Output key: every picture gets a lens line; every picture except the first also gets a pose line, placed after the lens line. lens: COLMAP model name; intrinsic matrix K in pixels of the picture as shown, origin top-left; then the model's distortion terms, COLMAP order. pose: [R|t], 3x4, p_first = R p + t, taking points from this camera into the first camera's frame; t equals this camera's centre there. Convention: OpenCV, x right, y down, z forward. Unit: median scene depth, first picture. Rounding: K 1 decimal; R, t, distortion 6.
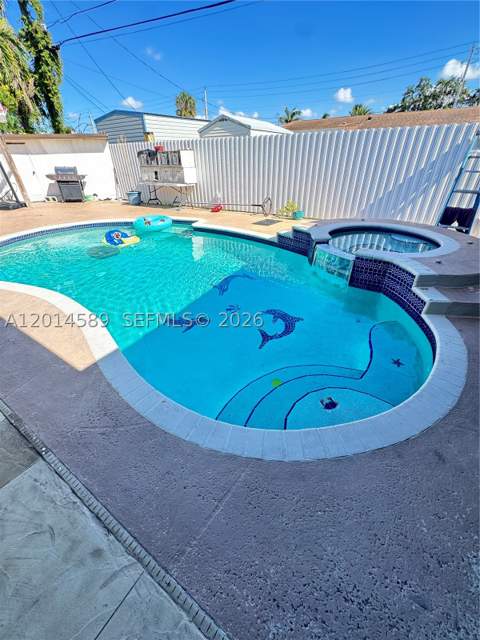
lens RADIAL K [[254.9, 0, 240.0], [0, 254.9, 320.0], [0, 0, 1]] dist [-0.000580, -0.000146]
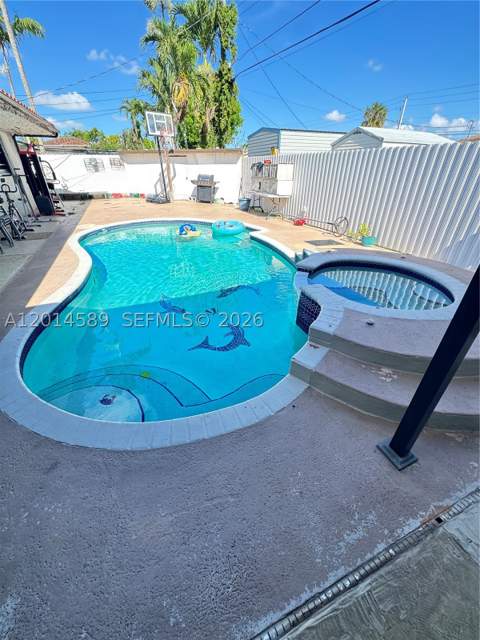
lens RADIAL K [[254.9, 0, 240.0], [0, 254.9, 320.0], [0, 0, 1]] dist [-0.000580, -0.000146]
pose [[0.827021, 0.307769, -0.470441, 0.275880], [-0.321897, 0.945315, 0.052554, -0.052447], [0.460890, 0.107970, 0.880865, 0.060221]]
